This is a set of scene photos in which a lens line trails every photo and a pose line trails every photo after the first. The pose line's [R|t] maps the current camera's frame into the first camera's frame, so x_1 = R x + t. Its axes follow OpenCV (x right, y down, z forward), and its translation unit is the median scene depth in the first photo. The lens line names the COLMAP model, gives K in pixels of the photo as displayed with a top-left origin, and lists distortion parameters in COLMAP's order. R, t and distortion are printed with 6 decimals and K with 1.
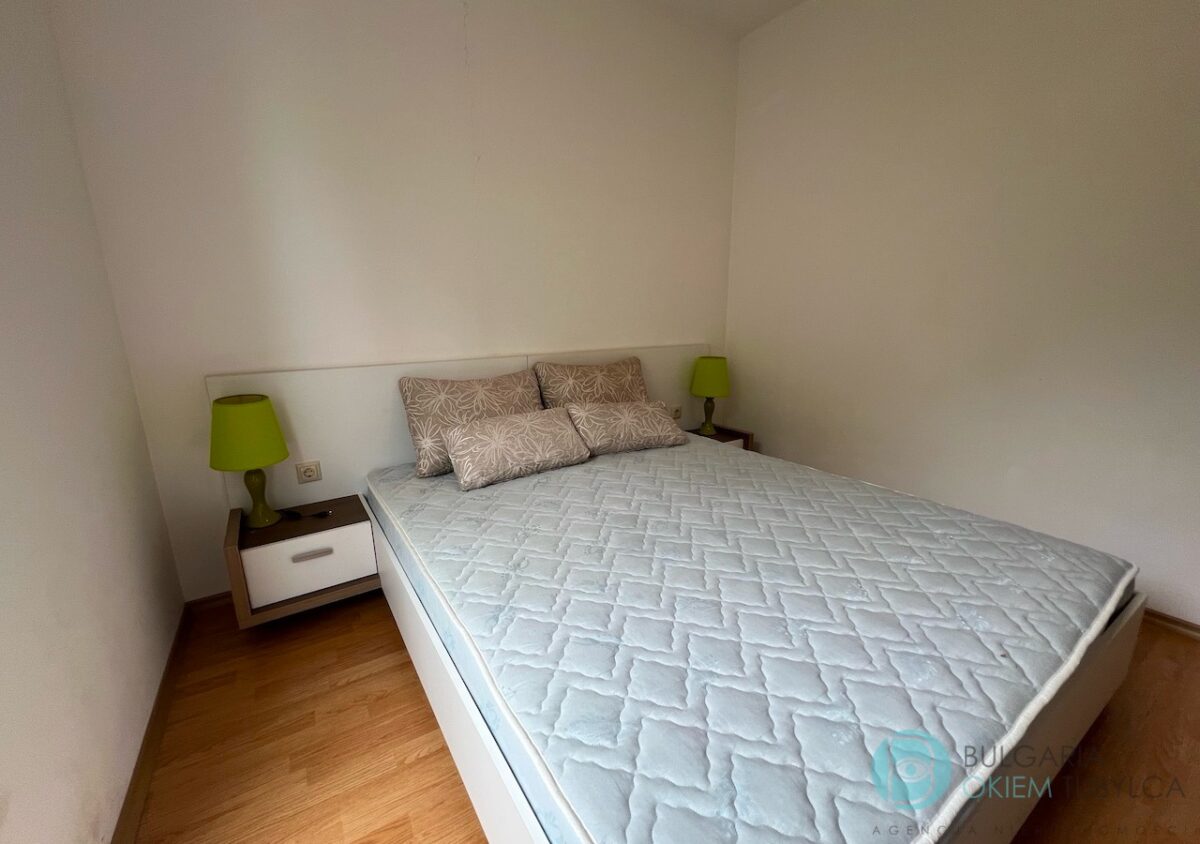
lens RADIAL K [[485.7, 0, 597.0], [0, 485.7, 421.7], [0, 0, 1]] dist [-0.002338, 0.000643]
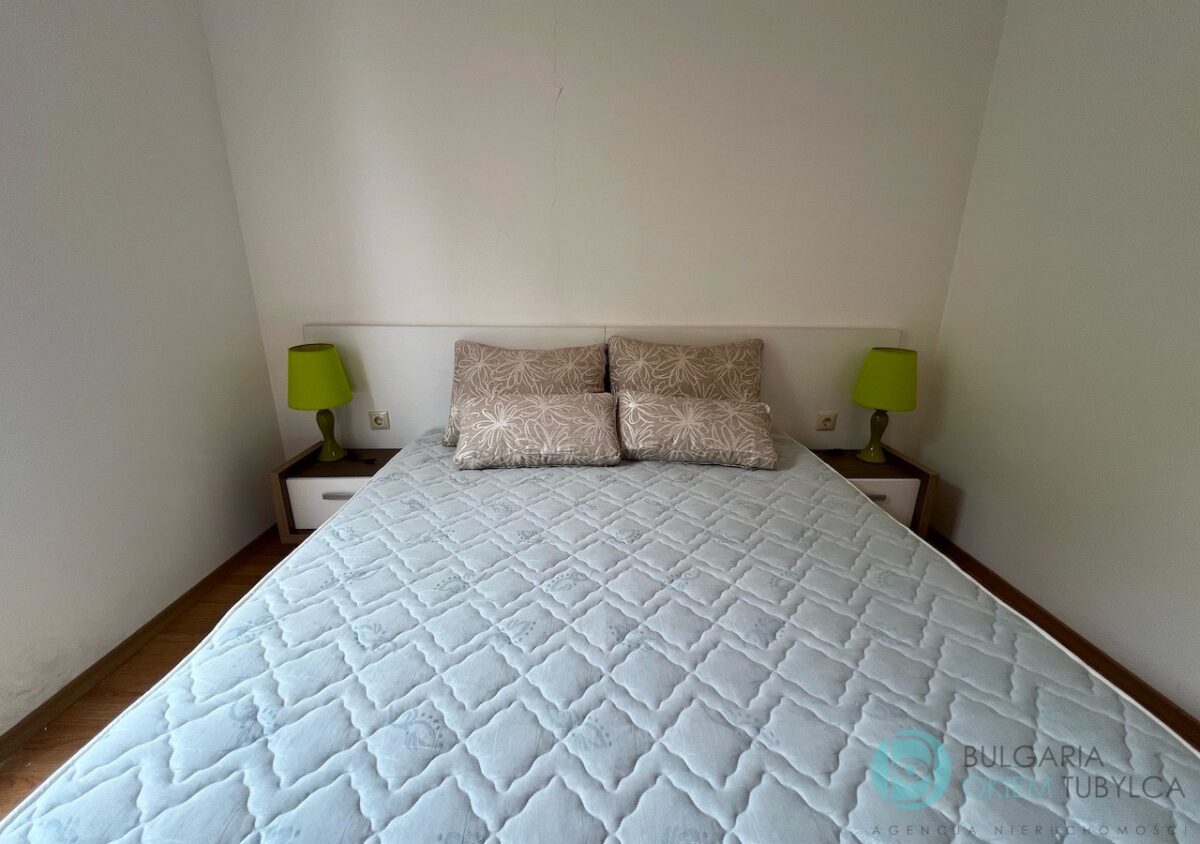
lens RADIAL K [[485.7, 0, 597.0], [0, 485.7, 421.7], [0, 0, 1]] dist [-0.002338, 0.000643]
pose [[0.843115, 0.170702, -0.509920, 0.339738], [-0.137302, 0.985182, 0.102783, -0.065139], [0.519910, -0.016644, 0.854059, 0.293334]]
